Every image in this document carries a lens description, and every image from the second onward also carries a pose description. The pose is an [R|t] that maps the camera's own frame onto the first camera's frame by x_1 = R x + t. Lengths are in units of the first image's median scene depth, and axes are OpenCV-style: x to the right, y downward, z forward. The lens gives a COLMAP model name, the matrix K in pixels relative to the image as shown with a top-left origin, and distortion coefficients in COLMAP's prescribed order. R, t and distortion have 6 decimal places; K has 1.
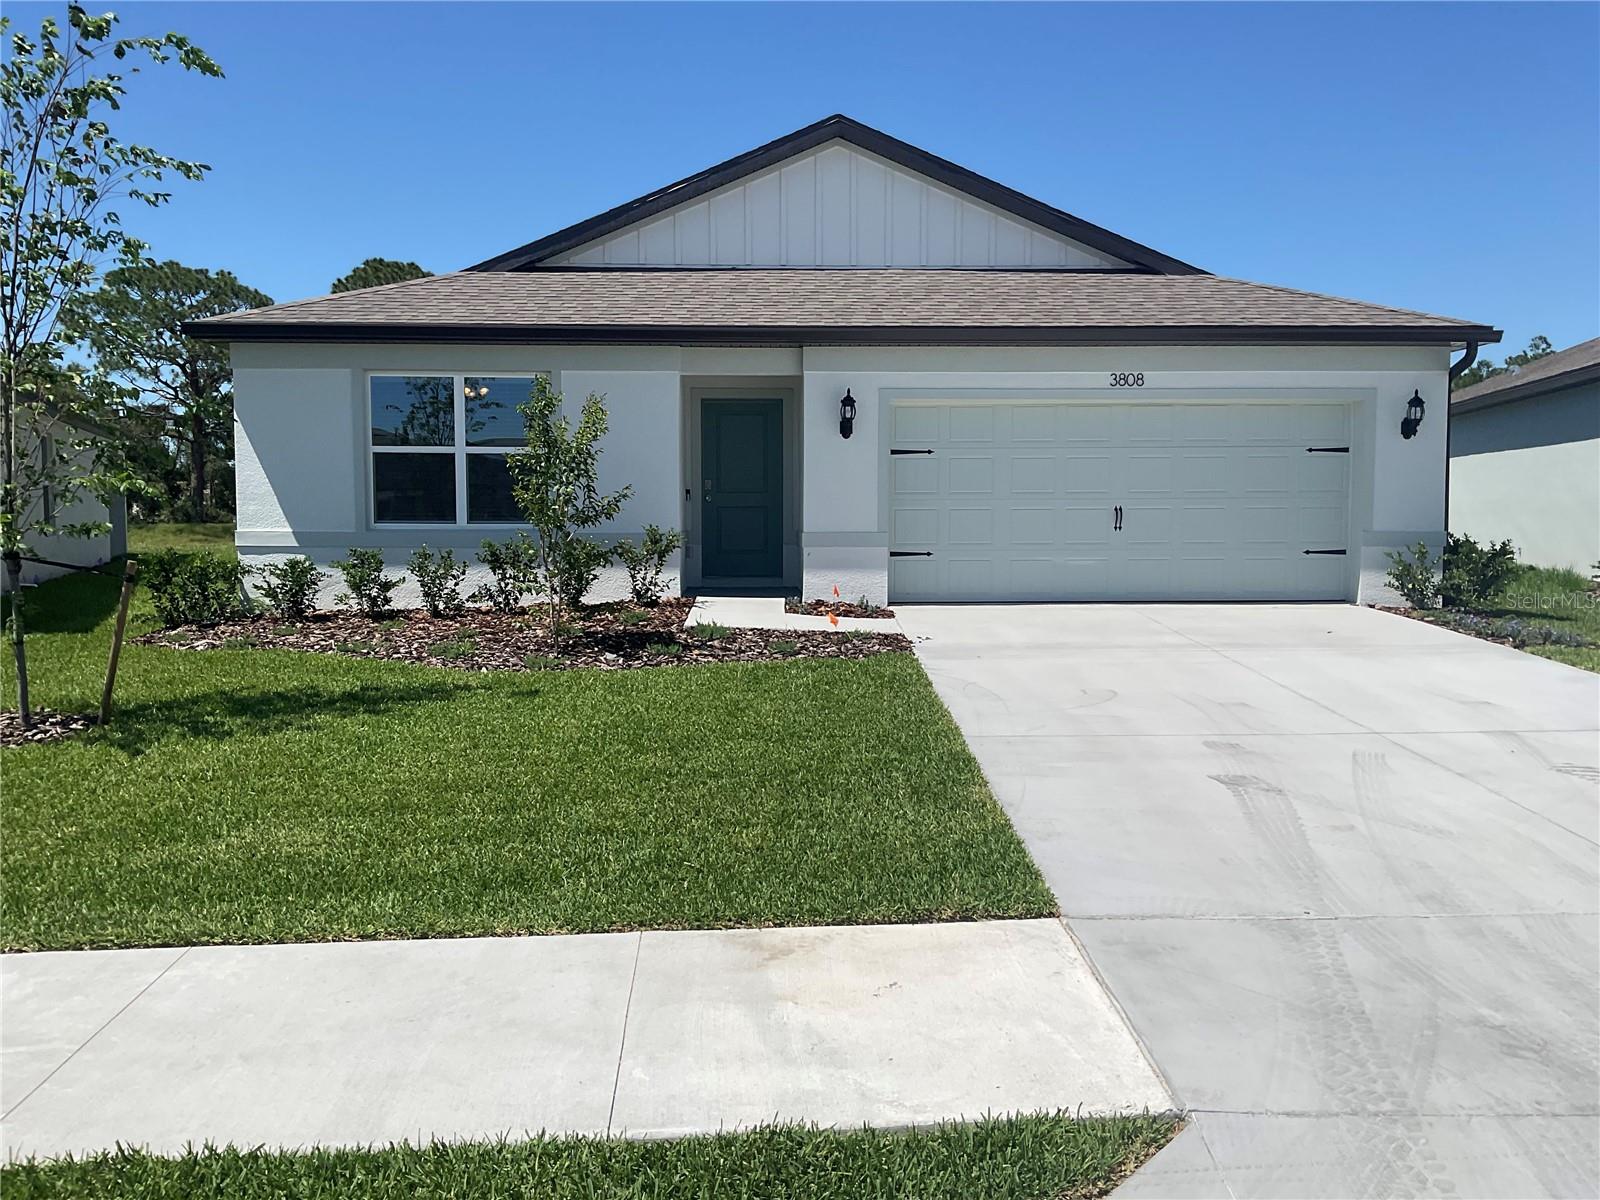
lens RADIAL K [[1331.1, 0, 799.4], [0, 1331.1, 593.3], [0, 0, 1]] dist [0.104804, -0.181881]
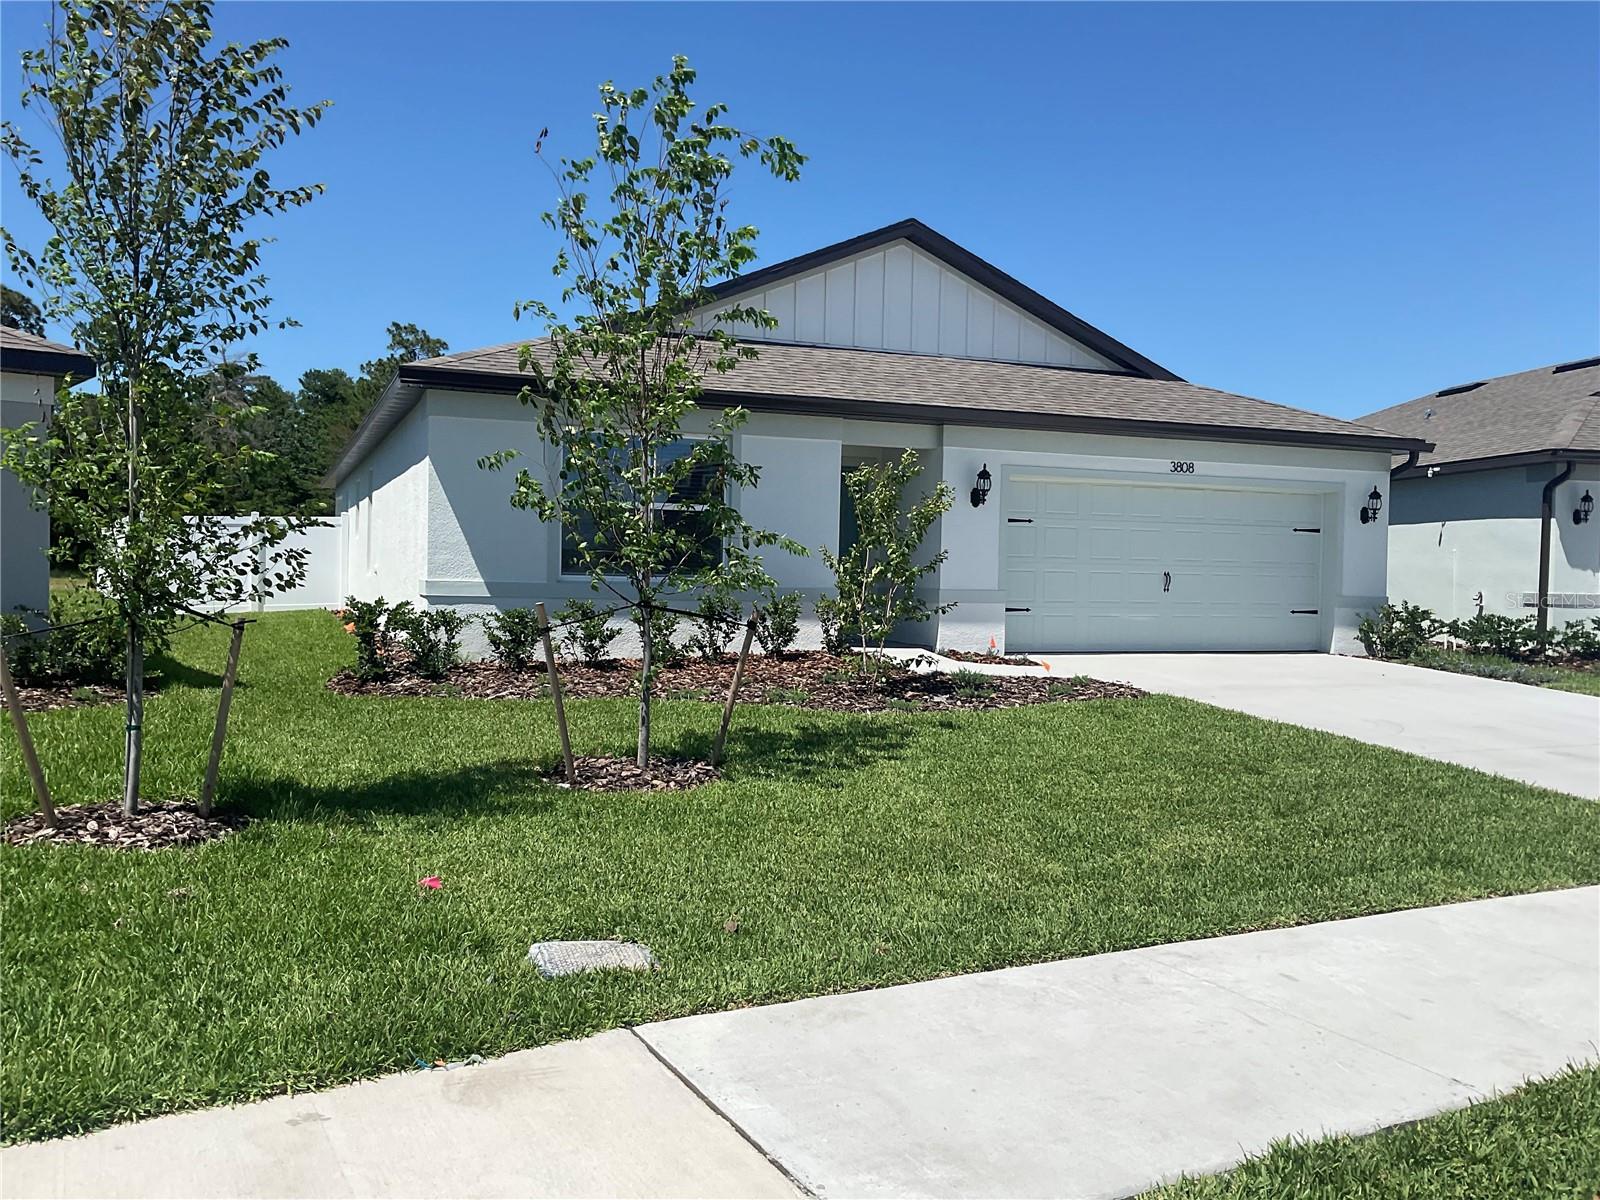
lens RADIAL K [[1331.1, 0, 799.4], [0, 1331.1, 593.3], [0, 0, 1]] dist [0.104804, -0.181881]
pose [[0.939467, 0.013553, 0.342372, -0.488654], [0.000386, 0.999175, -0.040611, 0.002710], [-0.342640, 0.038284, 0.938686, -0.009187]]
